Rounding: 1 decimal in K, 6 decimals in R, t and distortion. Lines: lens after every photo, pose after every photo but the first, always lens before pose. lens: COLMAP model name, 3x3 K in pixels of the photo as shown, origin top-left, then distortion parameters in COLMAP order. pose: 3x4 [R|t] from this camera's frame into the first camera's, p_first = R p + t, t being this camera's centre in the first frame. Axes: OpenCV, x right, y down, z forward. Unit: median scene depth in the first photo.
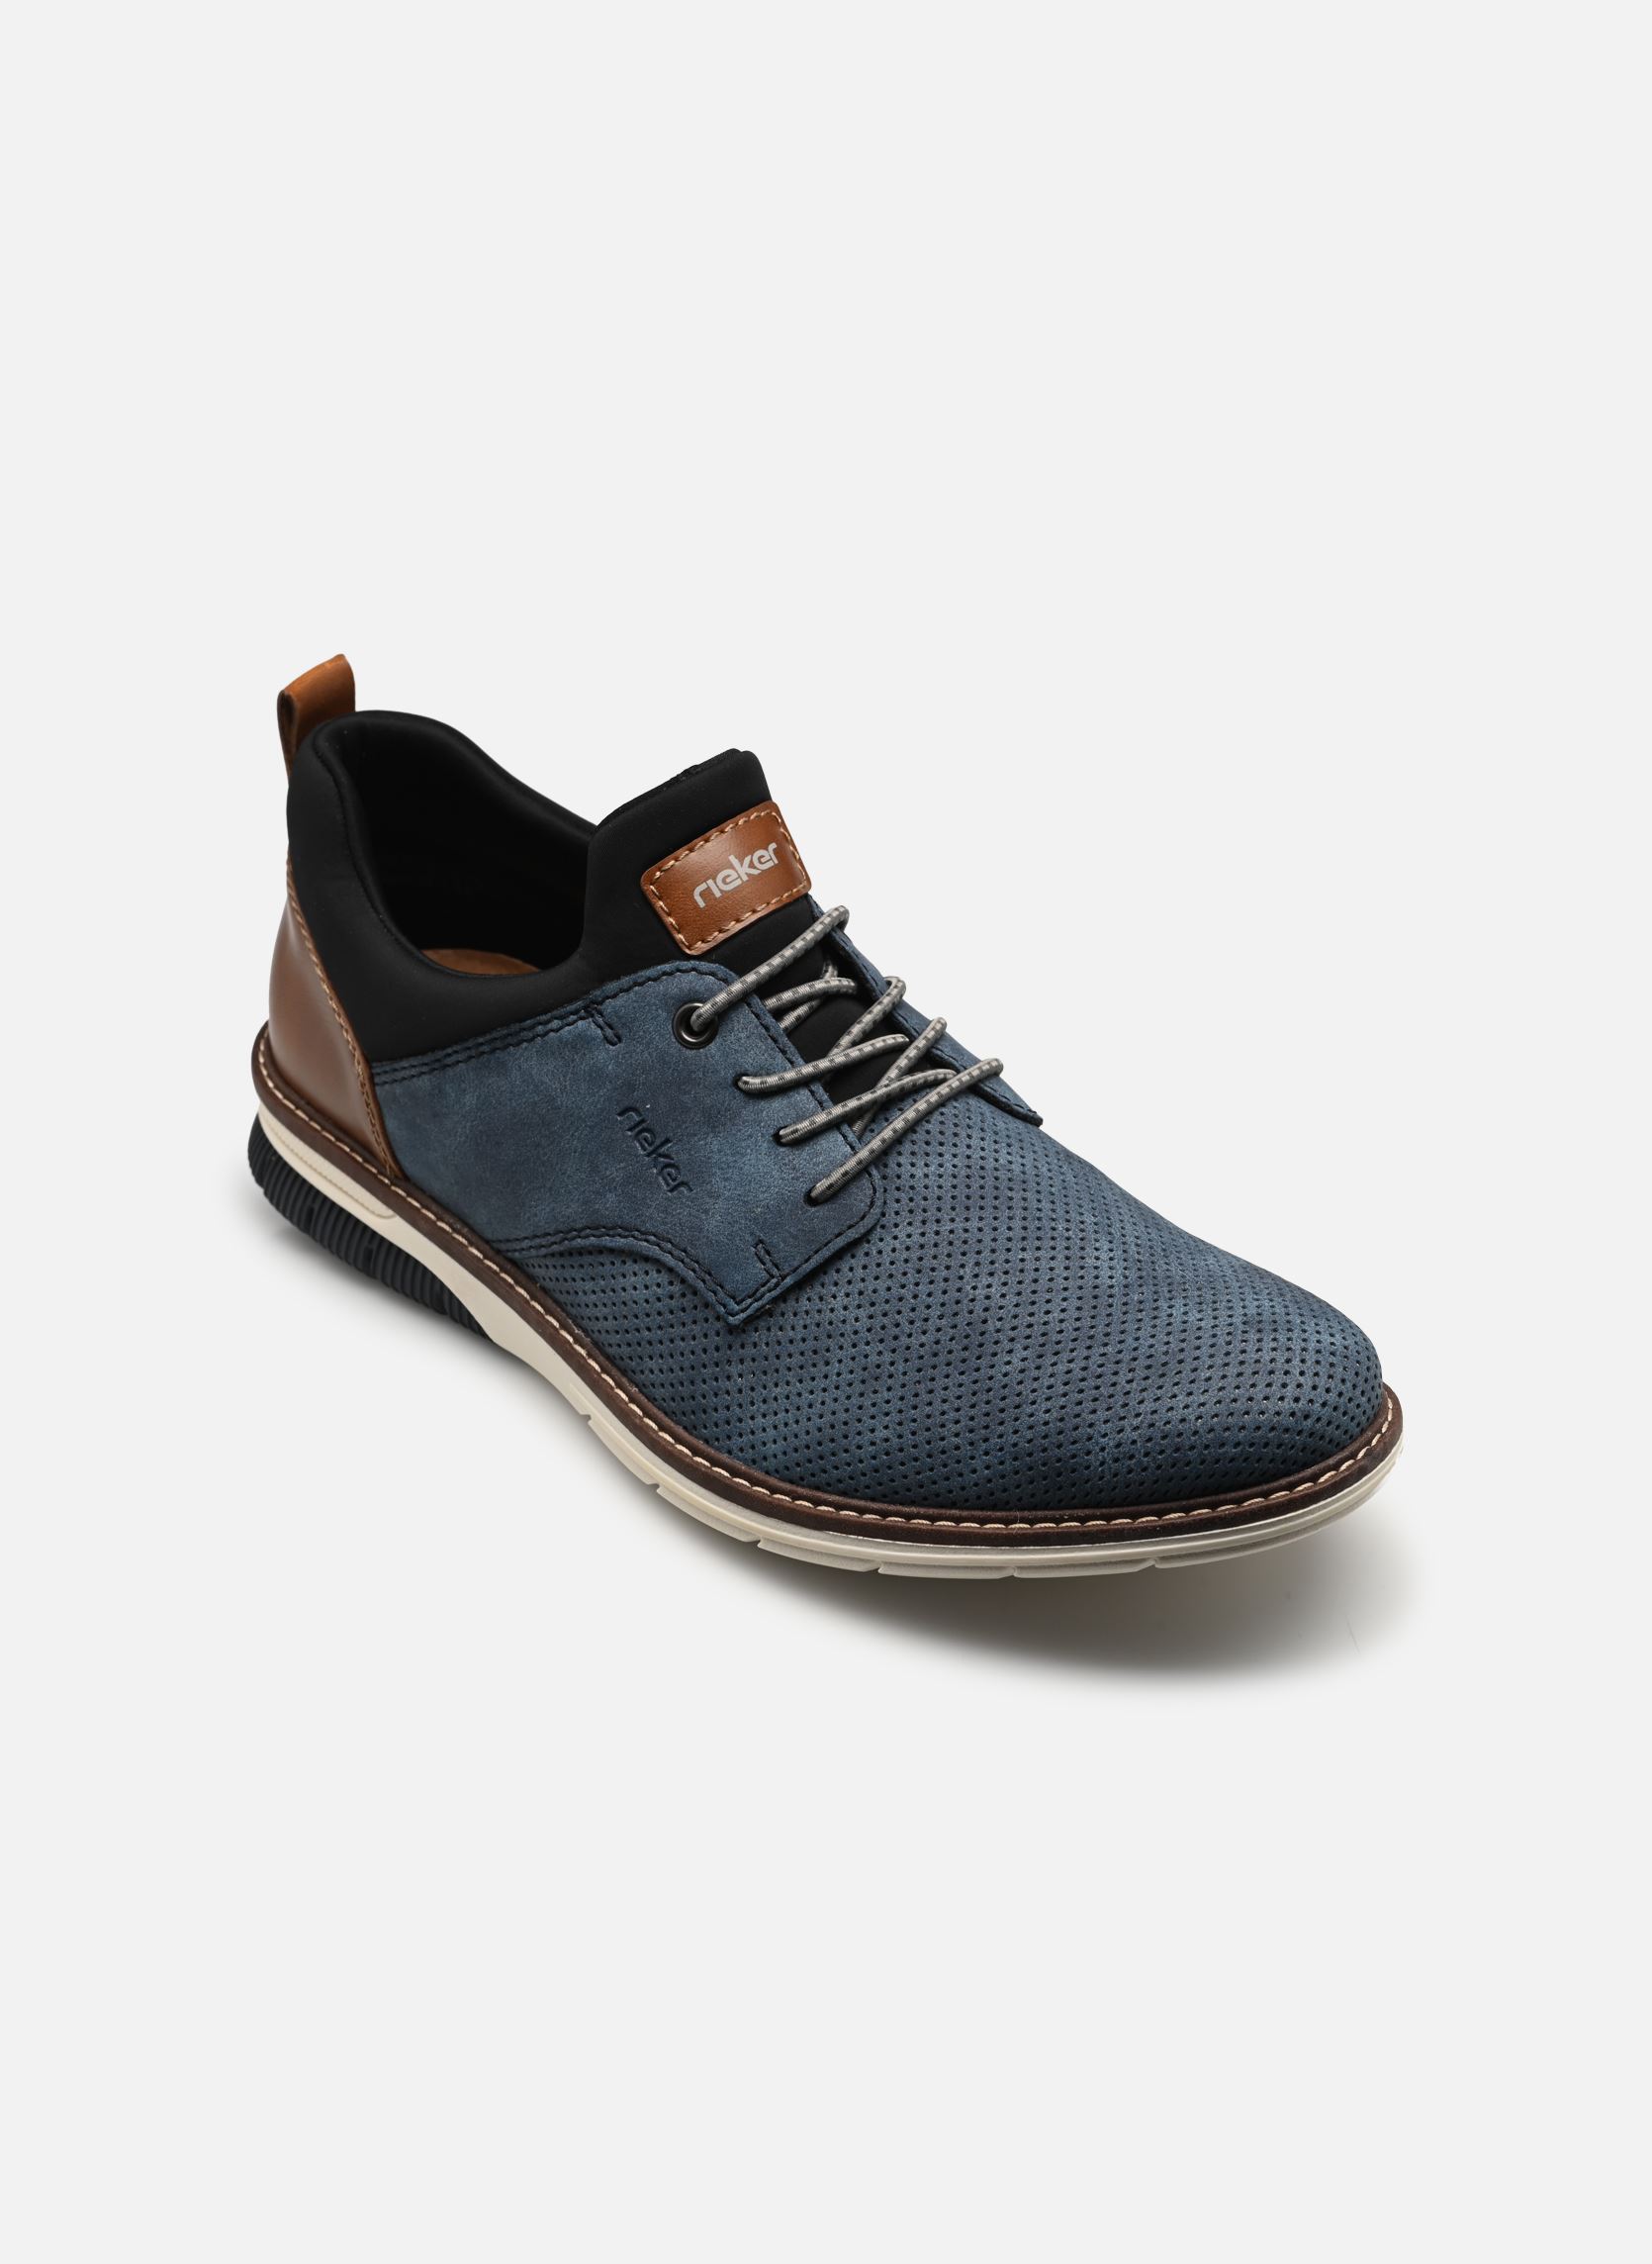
lens RADIAL K [[7157.6, 0, 826.1], [0, 7157.6, 1132.5], [0, 0, 1]] dist [-0.028609, 0.000000]
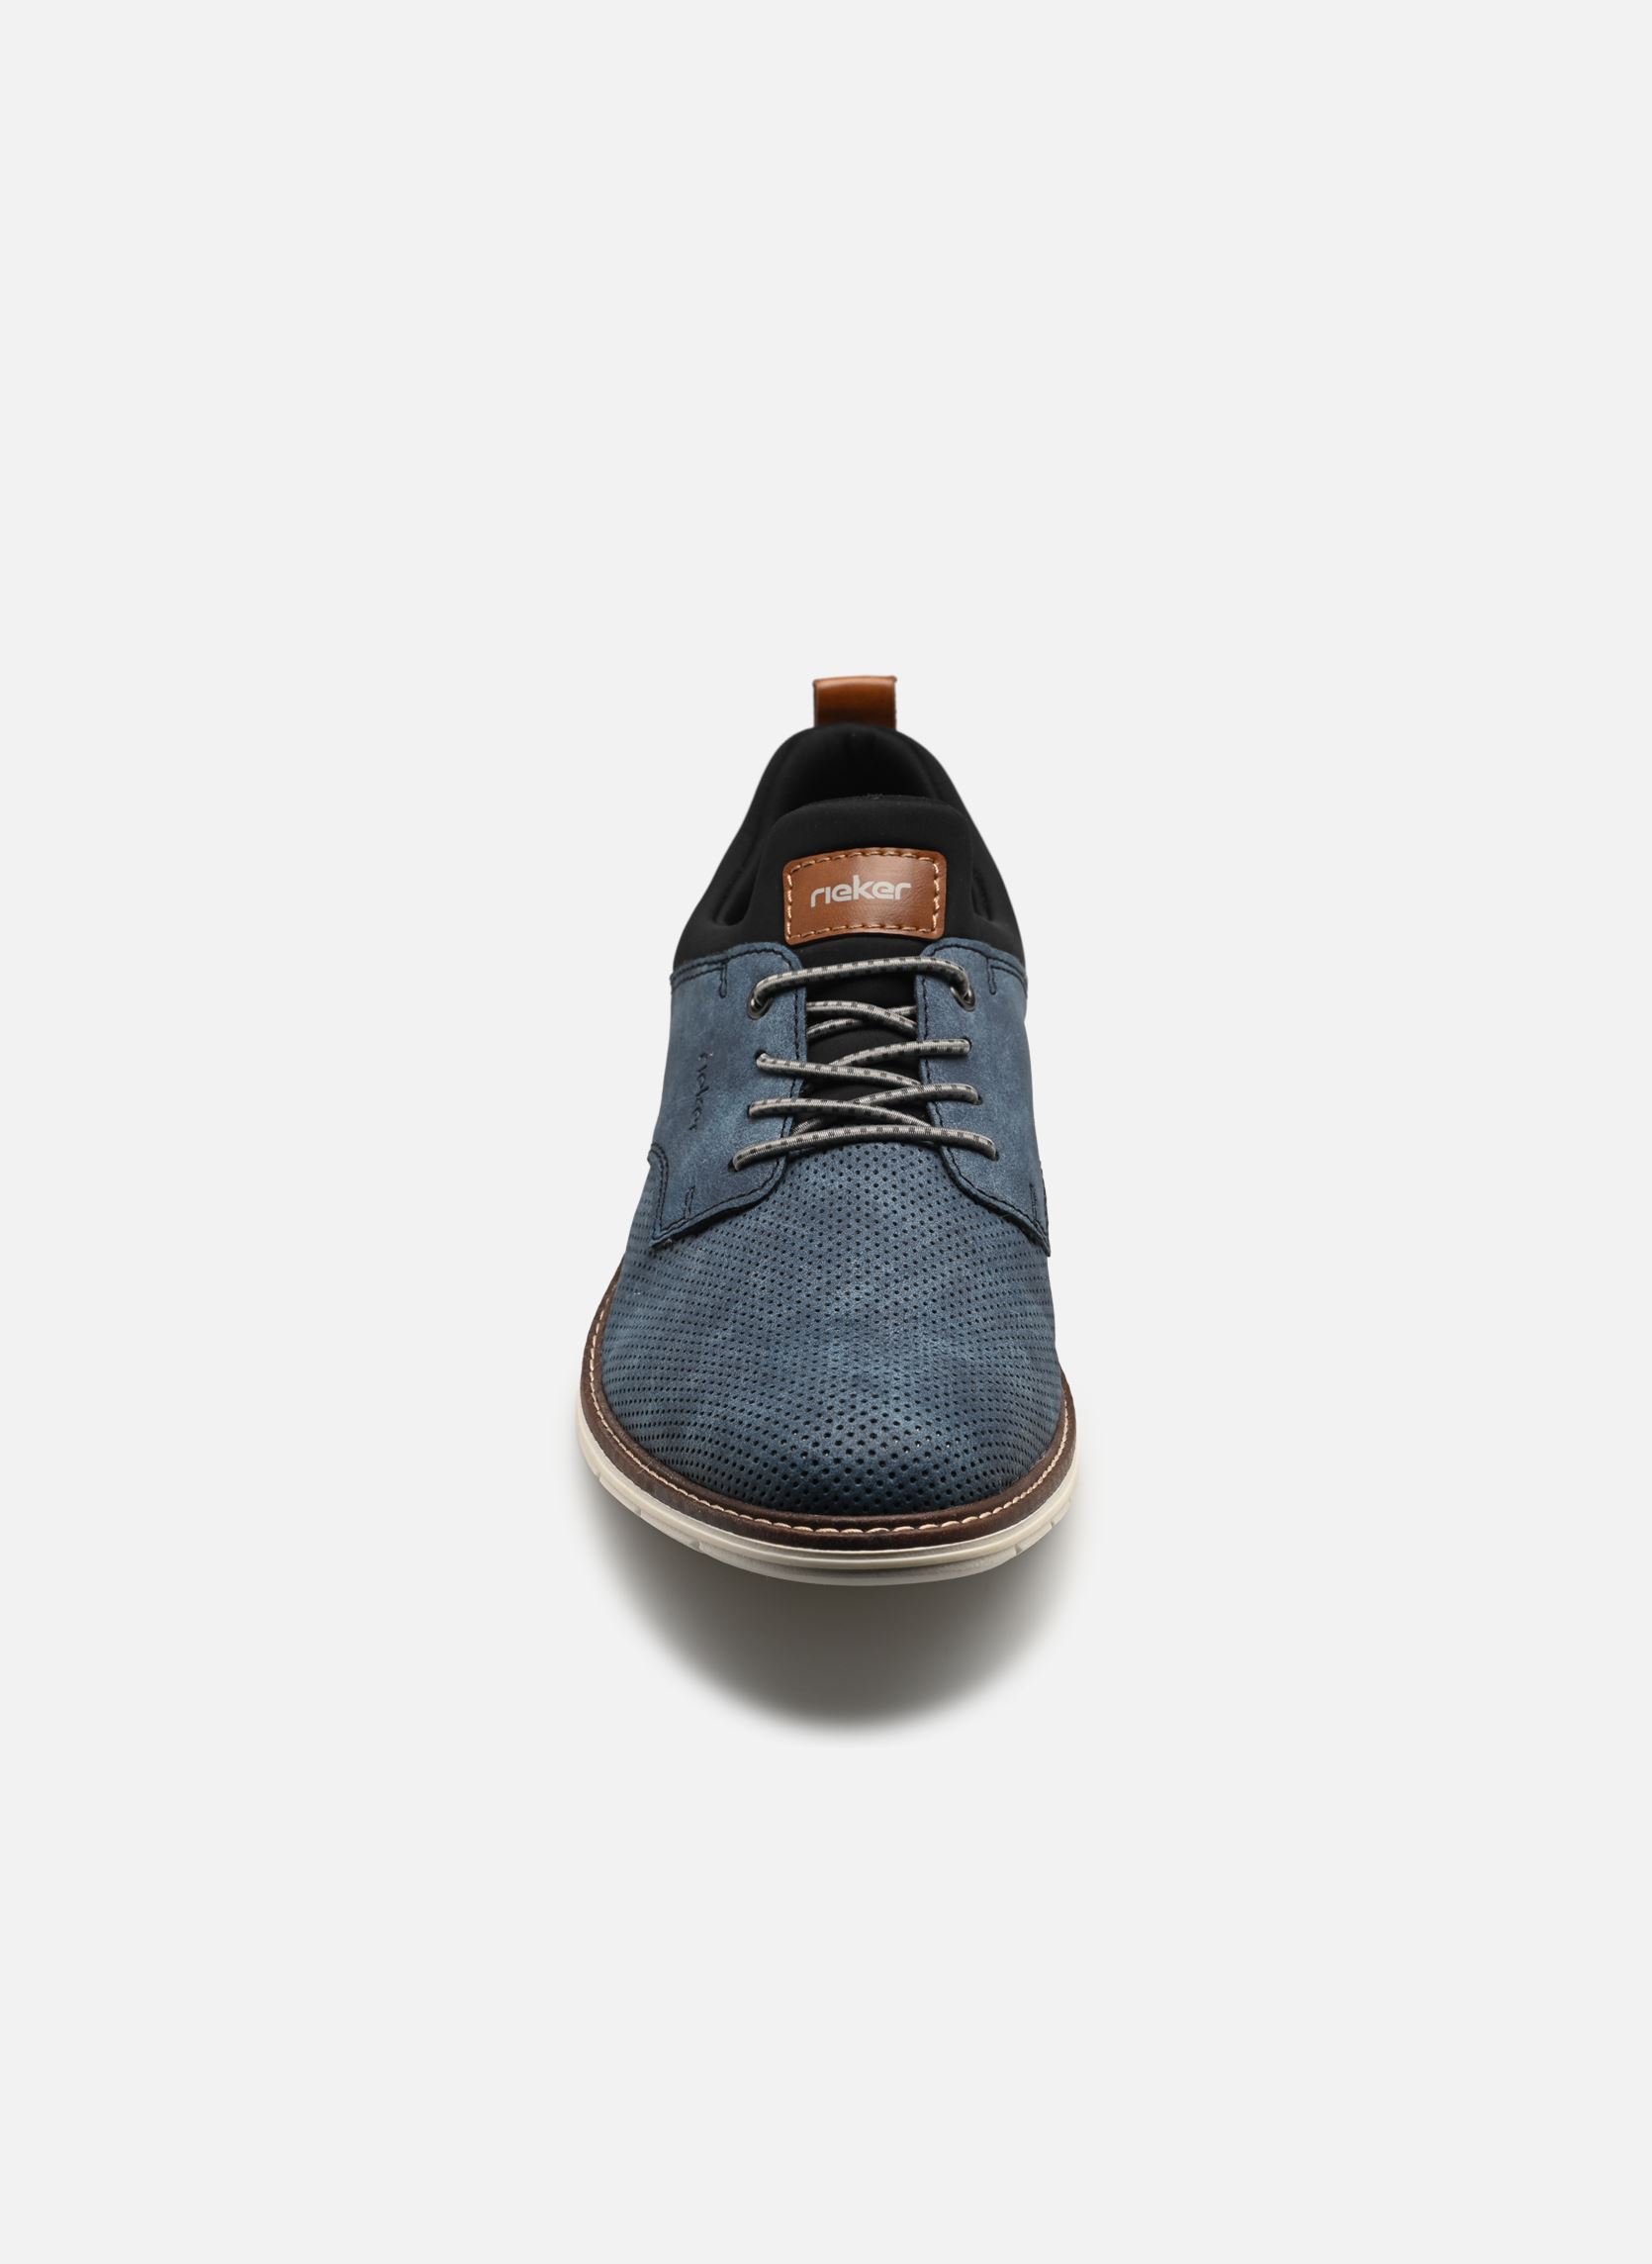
lens RADIAL K [[7157.6, 0, 826.3], [0, 7157.6, 1131.6], [0, 0, 1]] dist [-0.028609, 0.000000]
pose [[0.435106, 0.256763, -0.862992, 0.956169], [-0.383703, 0.919962, 0.080257, -0.089645], [0.814527, 0.296212, 0.498802, 0.453806]]
